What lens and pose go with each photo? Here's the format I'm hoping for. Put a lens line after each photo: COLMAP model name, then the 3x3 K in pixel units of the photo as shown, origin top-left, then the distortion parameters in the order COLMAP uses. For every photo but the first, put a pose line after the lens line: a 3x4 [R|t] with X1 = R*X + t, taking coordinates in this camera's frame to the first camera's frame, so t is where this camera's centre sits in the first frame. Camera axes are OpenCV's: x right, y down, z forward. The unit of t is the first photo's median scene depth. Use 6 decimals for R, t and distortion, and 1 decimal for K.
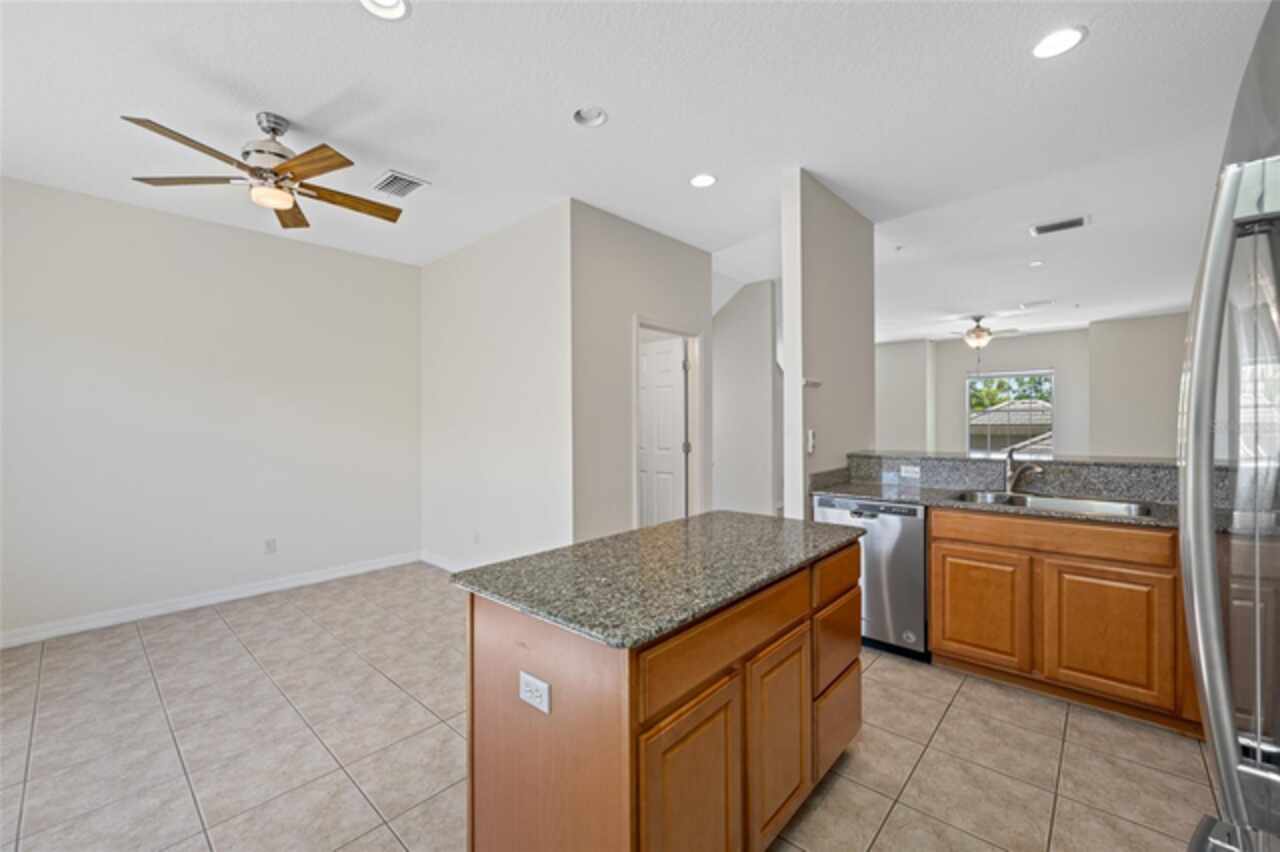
lens RADIAL K [[516.3, 0, 651.7], [0, 516.3, 423.6], [0, 0, 1]] dist [-0.008066, 0.000016]
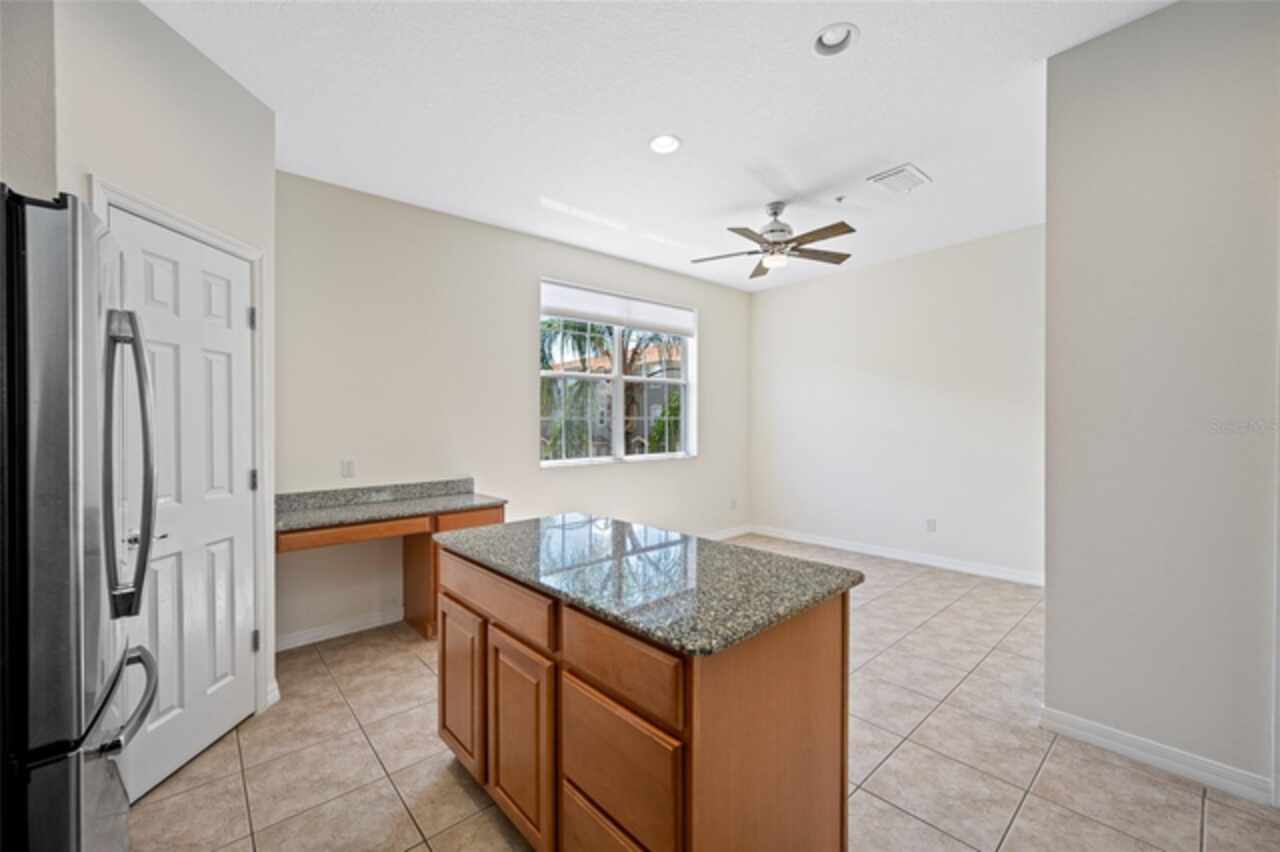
lens RADIAL K [[503.0, 0, 642.7], [0, 503.0, 423.3], [0, 0, 1]] dist [0.001977, 0.000012]
pose [[-0.120723, 0.011098, -0.992624, 0.583786], [0.003631, 0.999936, 0.010739, -0.003303], [0.992680, -0.002307, -0.120755, 0.667432]]
